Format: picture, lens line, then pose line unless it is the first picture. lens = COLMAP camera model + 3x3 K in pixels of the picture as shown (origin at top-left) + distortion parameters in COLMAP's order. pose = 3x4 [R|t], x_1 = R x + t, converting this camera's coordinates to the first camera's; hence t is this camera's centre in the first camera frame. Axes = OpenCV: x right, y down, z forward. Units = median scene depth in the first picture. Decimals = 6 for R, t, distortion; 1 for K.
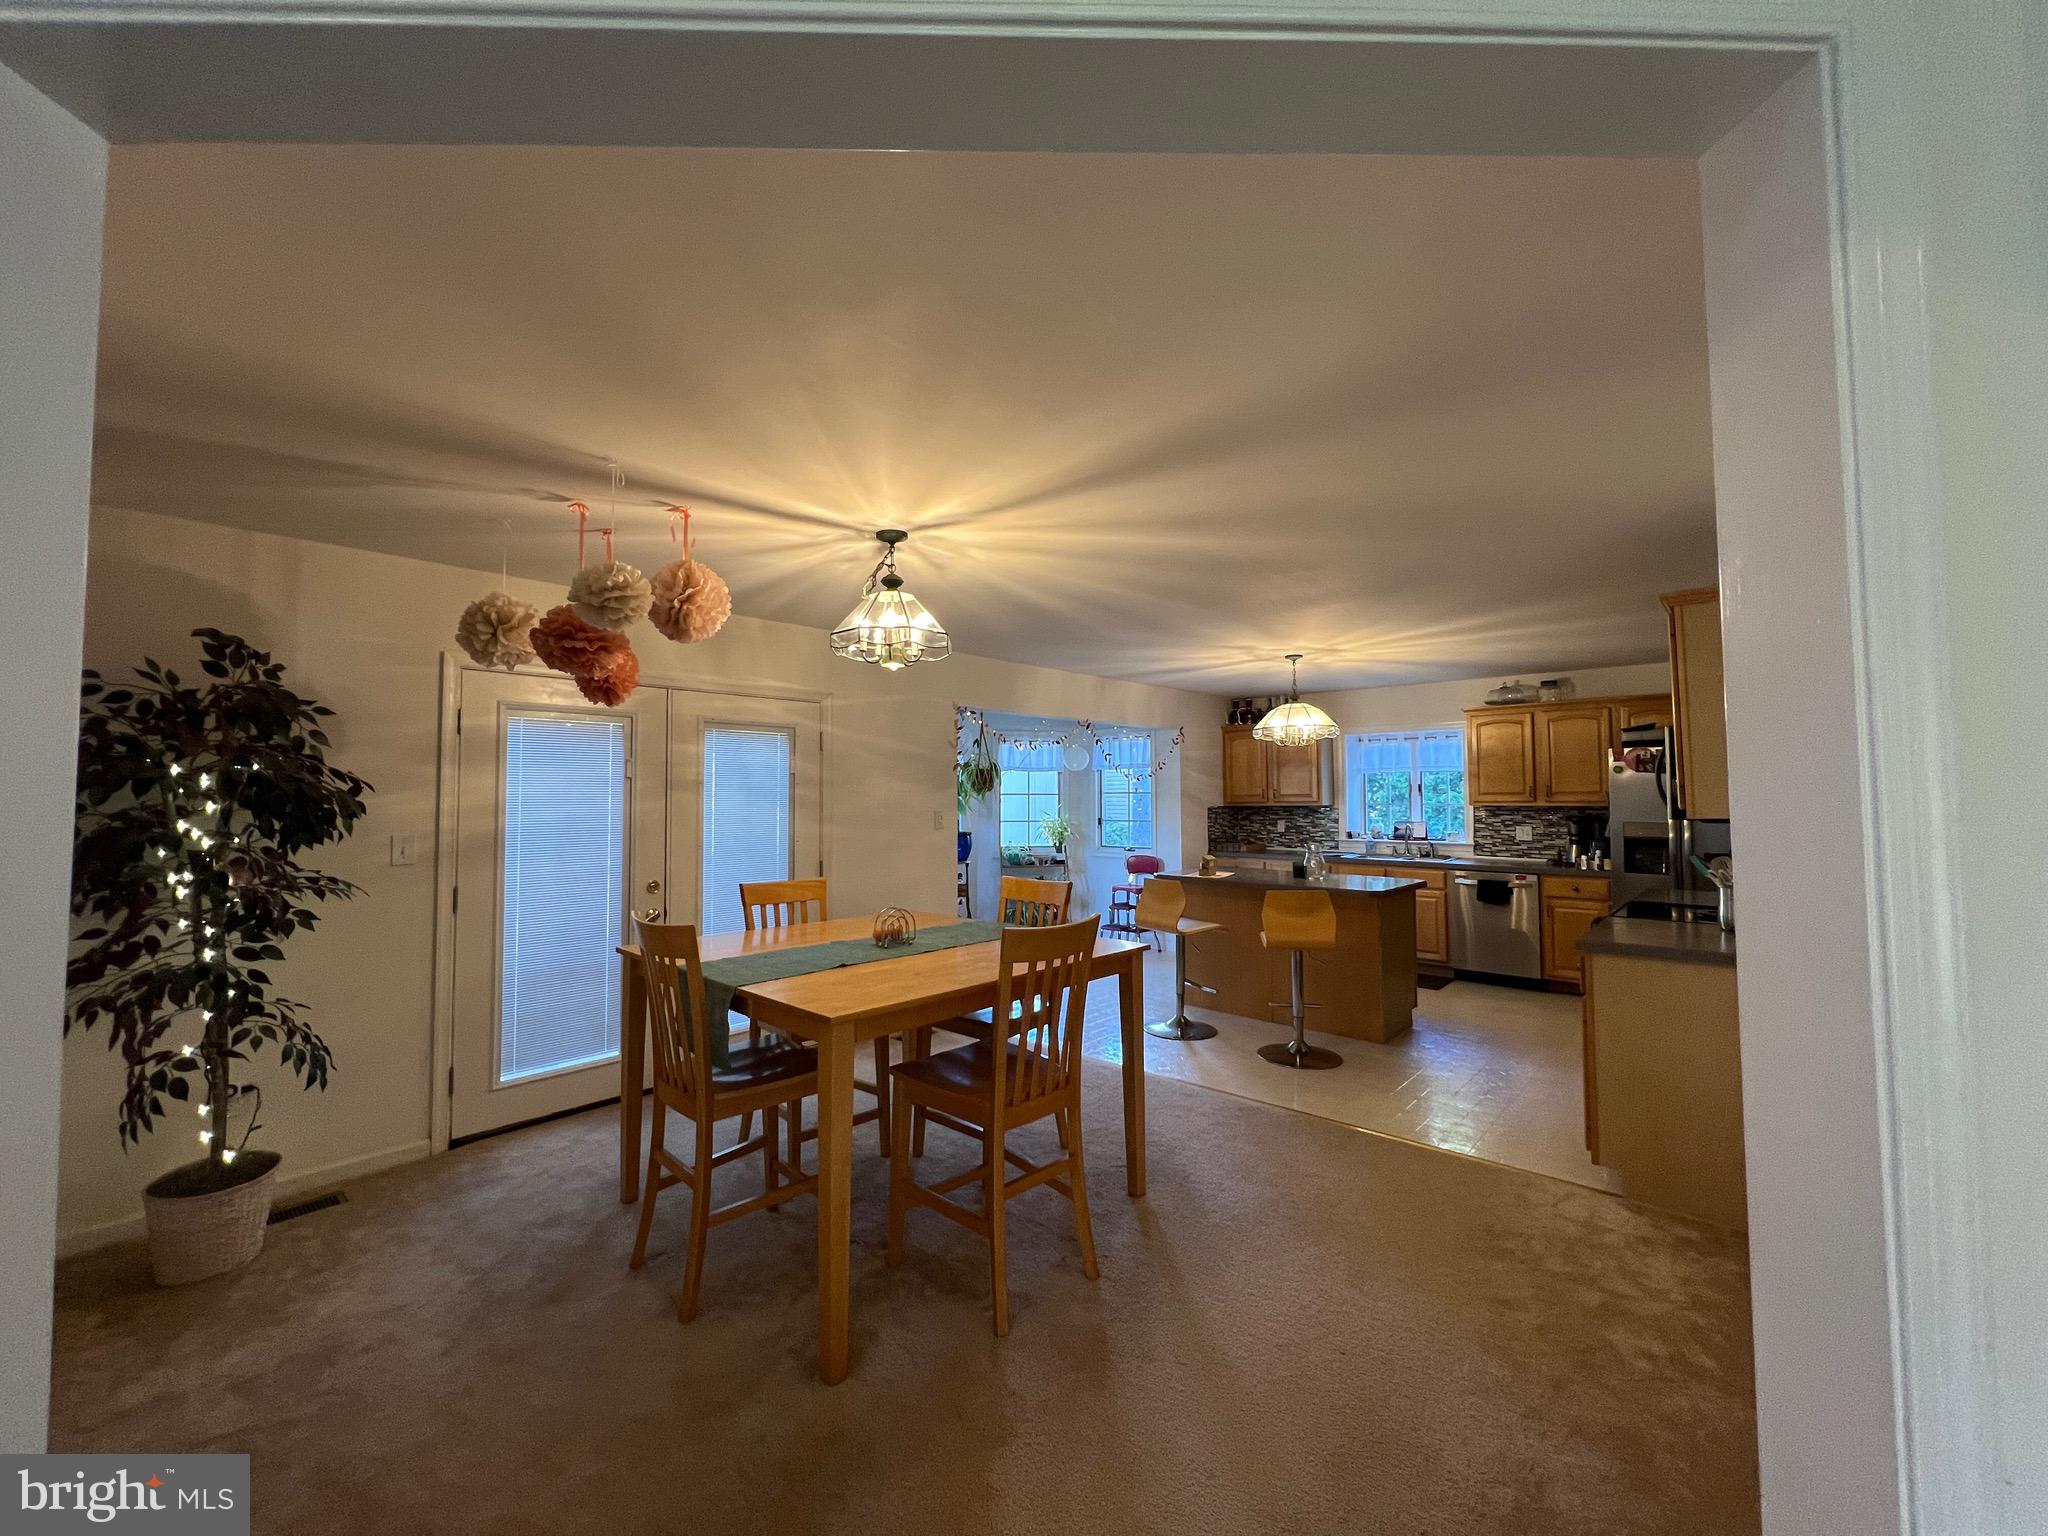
lens RADIAL K [[827.5, 0, 1019.5], [0, 827.5, 763.1], [0, 0, 1]] dist [0.001288, 0.000023]
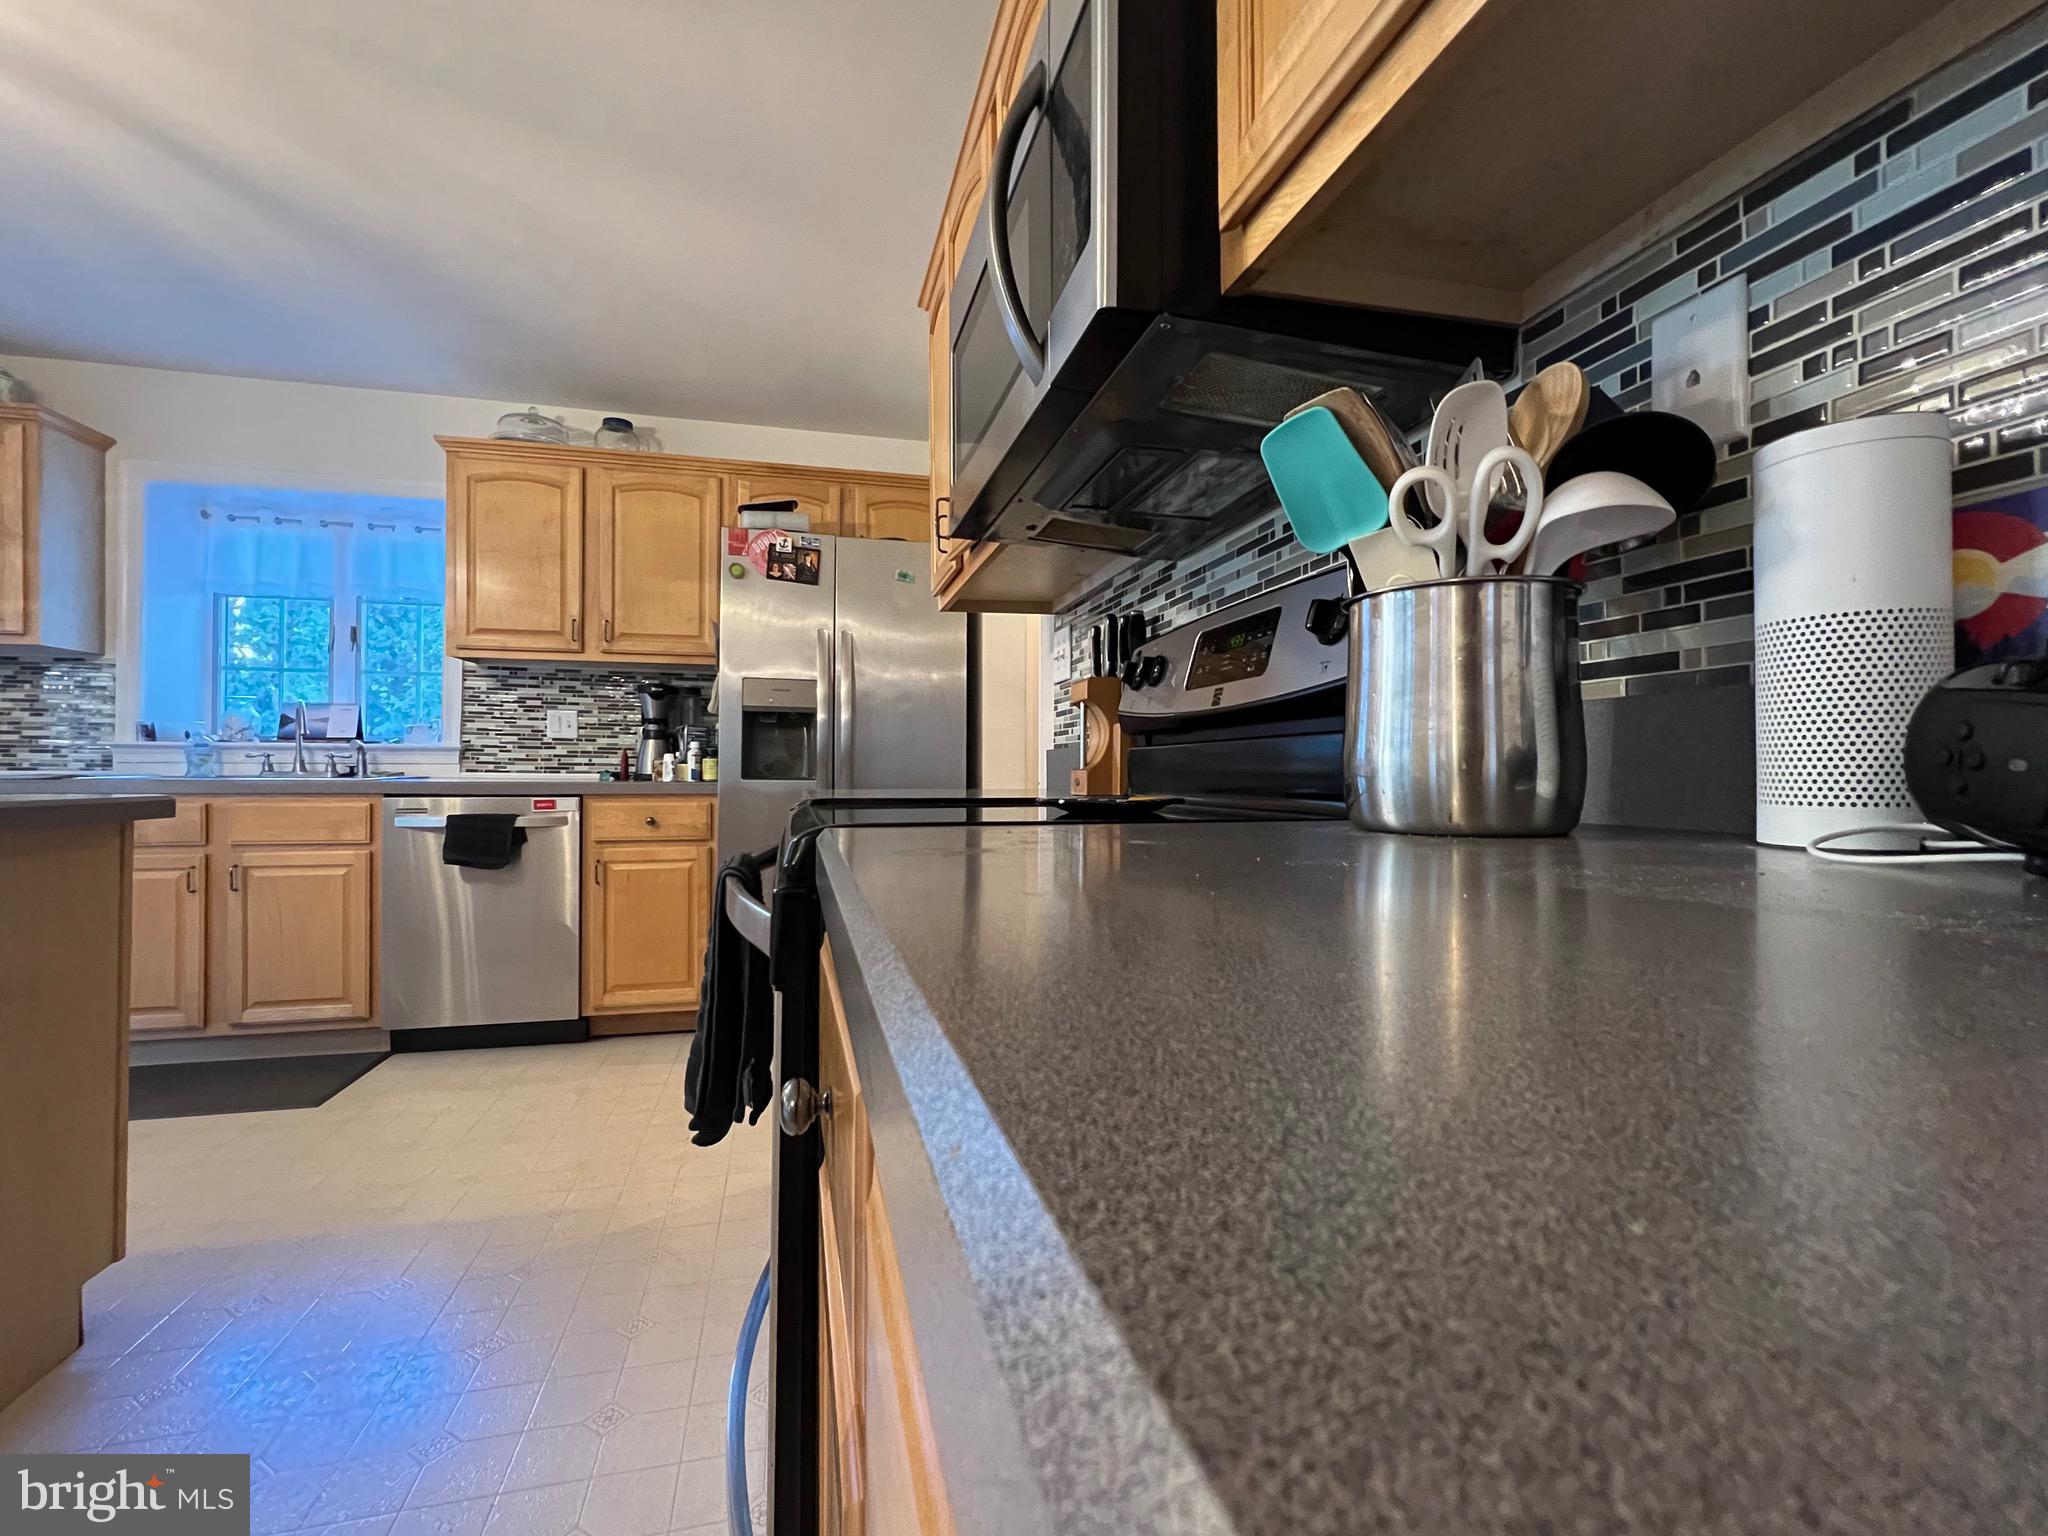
lens RADIAL K [[896.8, 0, 1021.6], [0, 896.8, 764.2], [0, 0, 1]] dist [-0.000488, 0.000008]
pose [[0.553921, 0.007190, 0.832538, 0.327104], [-0.042344, 0.998912, 0.019547, 0.091488], [-0.831492, -0.046081, 0.553623, 0.489604]]
